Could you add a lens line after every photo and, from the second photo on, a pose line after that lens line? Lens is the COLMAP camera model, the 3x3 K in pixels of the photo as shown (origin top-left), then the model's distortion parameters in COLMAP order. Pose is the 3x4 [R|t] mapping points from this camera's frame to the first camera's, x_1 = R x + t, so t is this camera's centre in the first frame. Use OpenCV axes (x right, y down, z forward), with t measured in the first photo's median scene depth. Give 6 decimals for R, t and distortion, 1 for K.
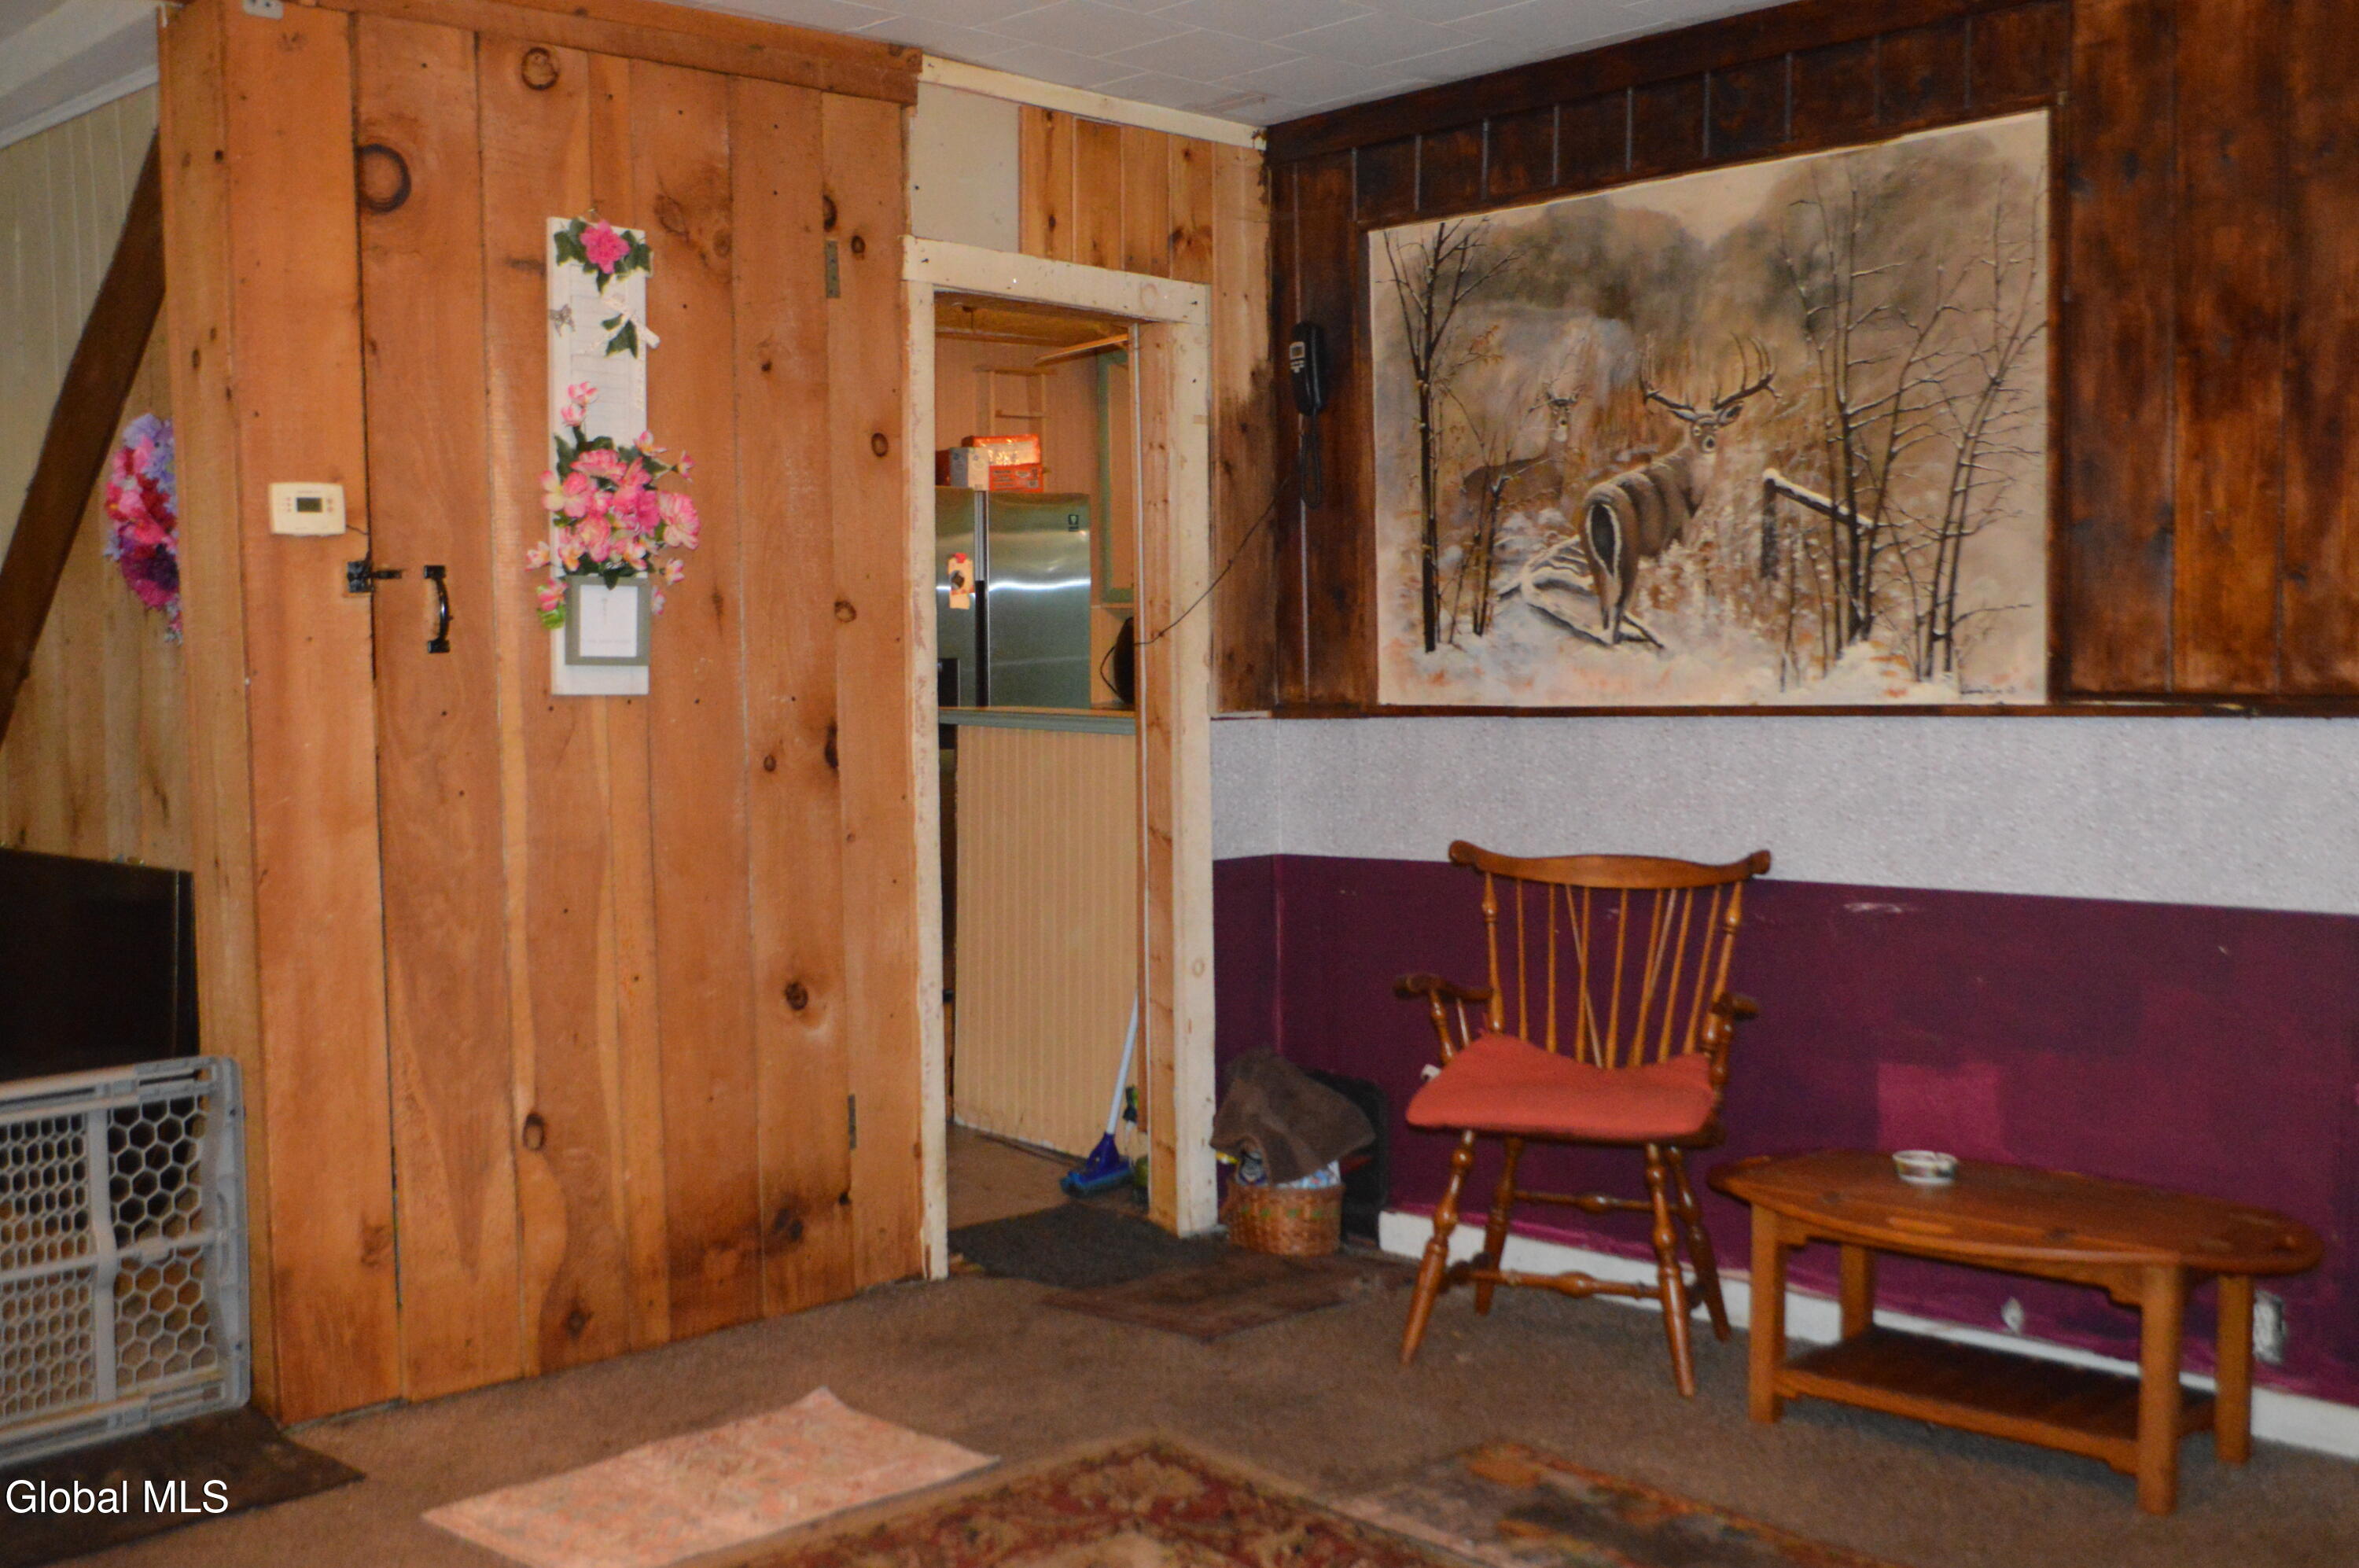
lens RADIAL K [[2344.2, 0, 1170.2], [0, 2344.2, 780.5], [0, 0, 1]] dist [-0.014907, 0.000000]
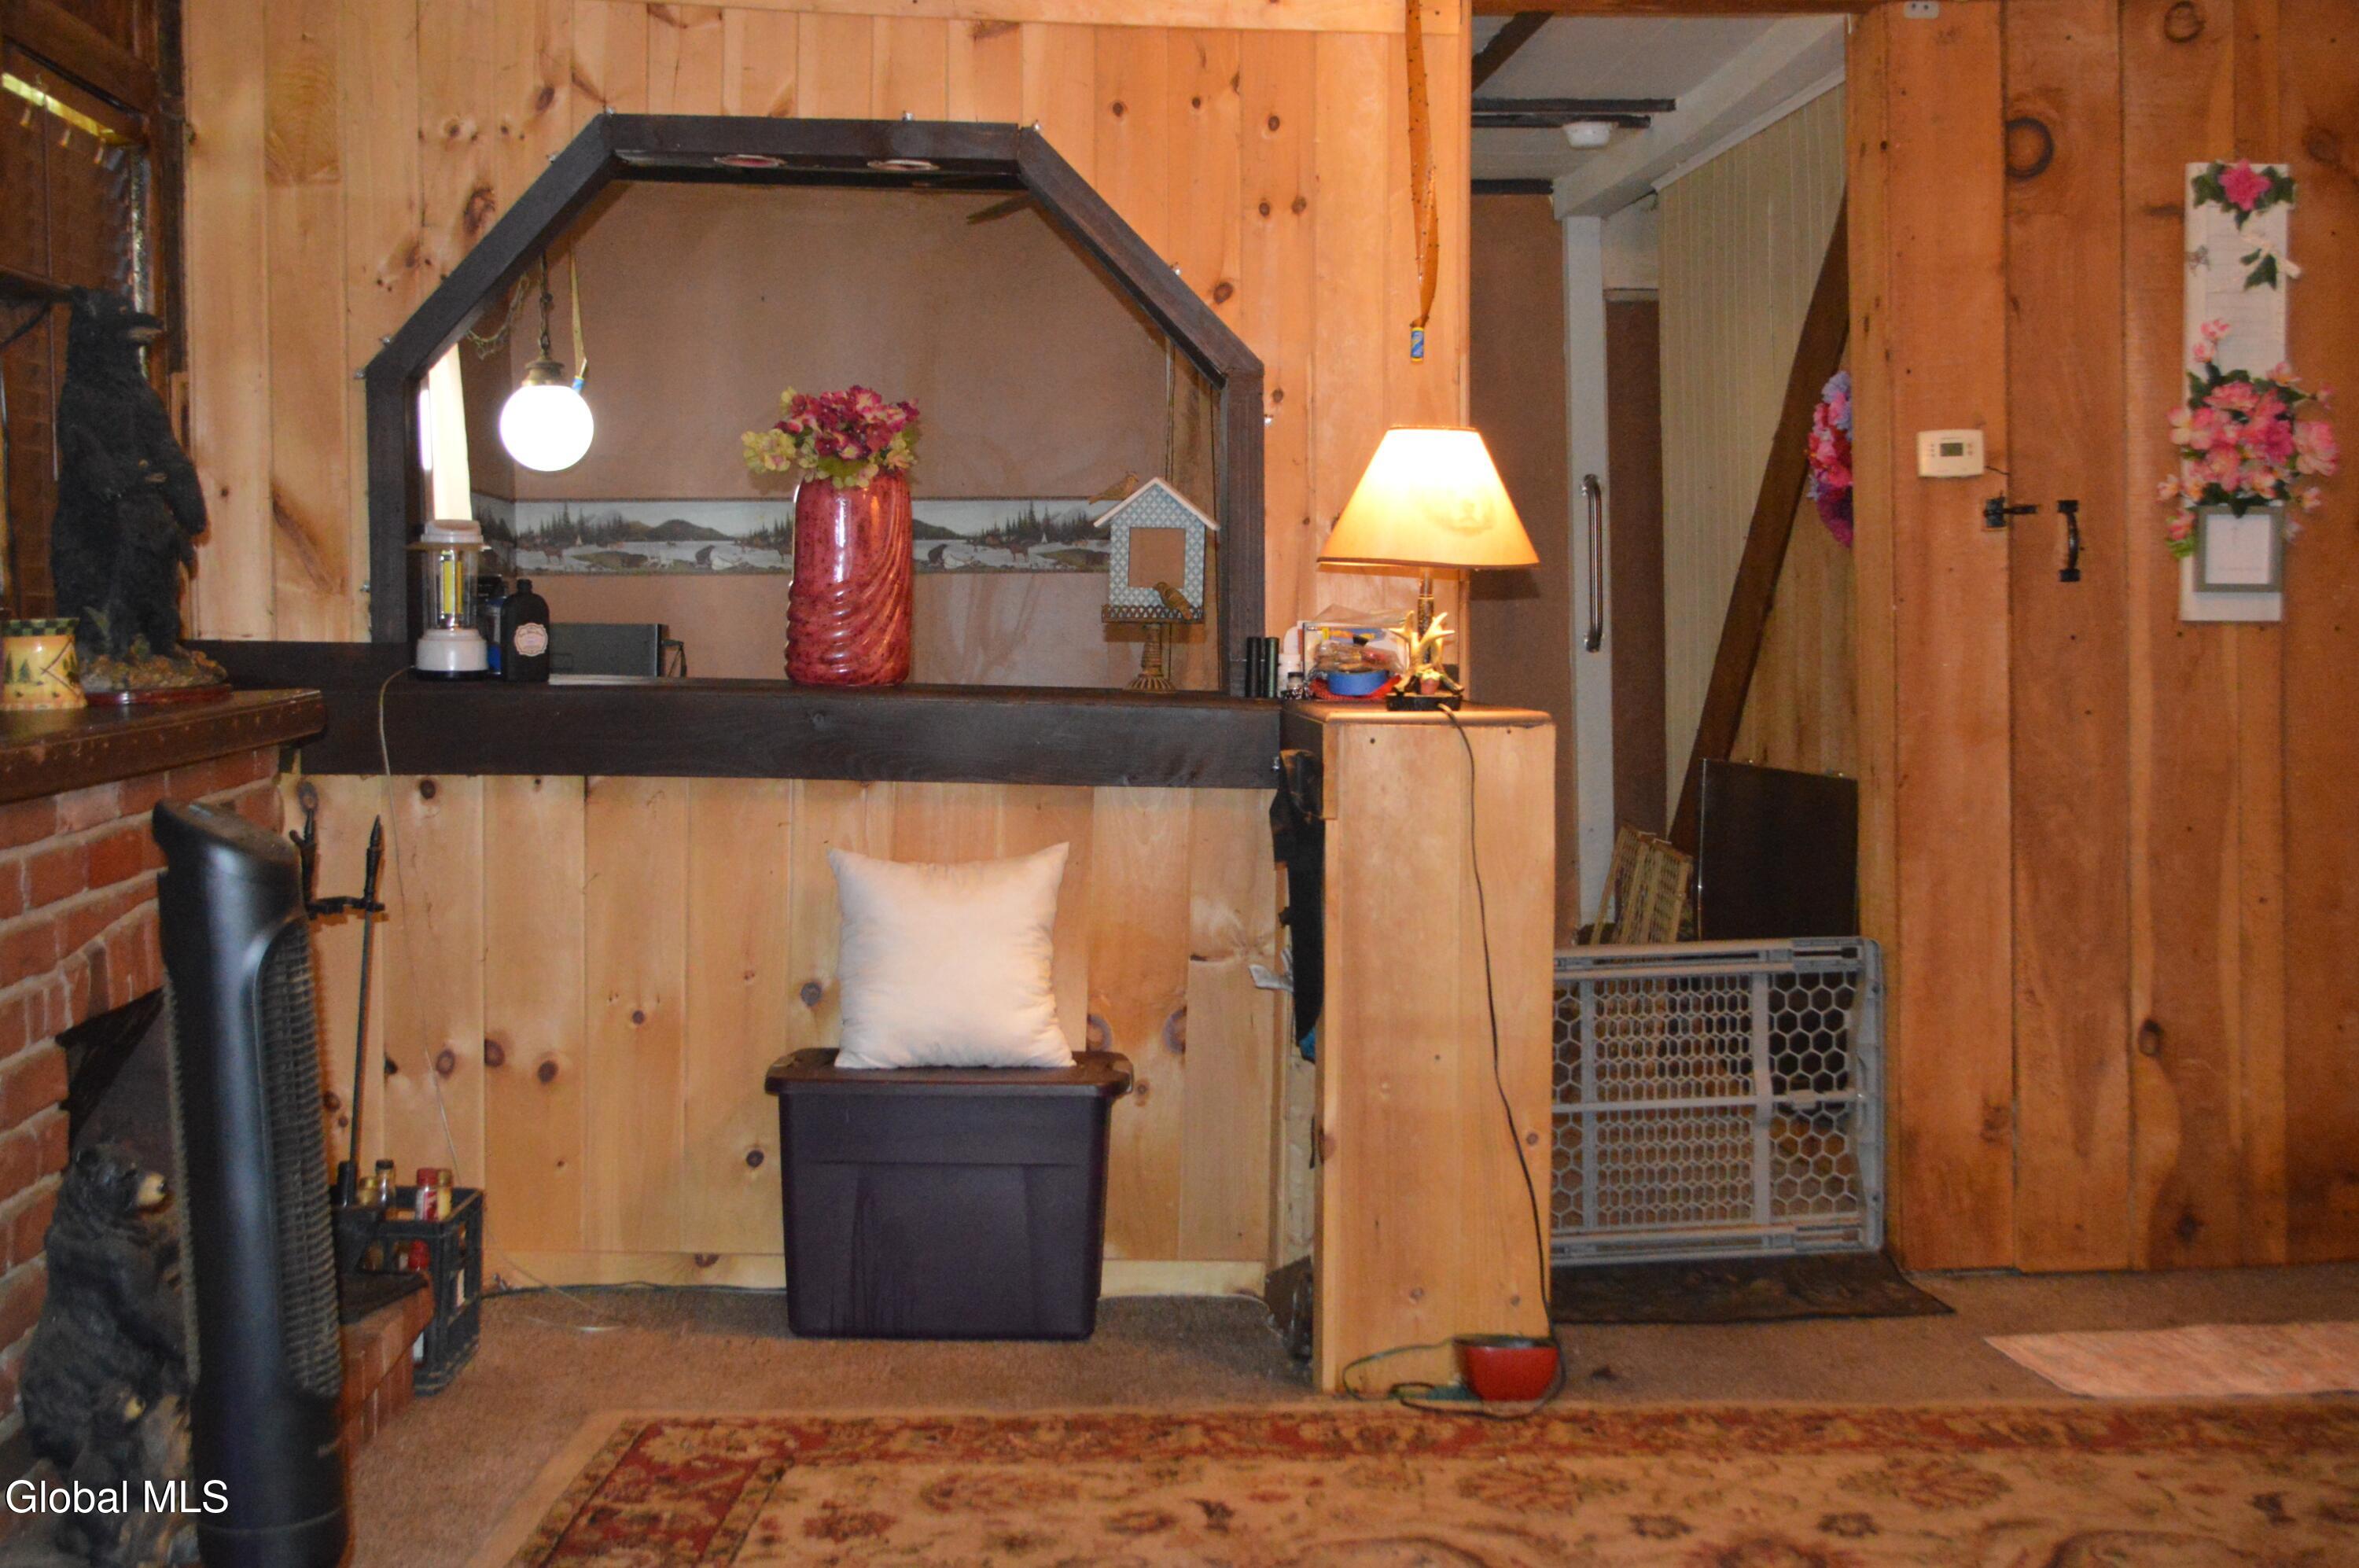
lens RADIAL K [[2699.3, 0, 1174.6], [0, 2699.3, 776.6], [0, 0, 1]] dist [0.019402, 0.000000]
pose [[0.756483, 0.038280, -0.652892, 0.184633], [-0.029560, 0.999267, 0.024339, 0.016476], [0.653345, 0.000888, 0.757059, -0.204079]]
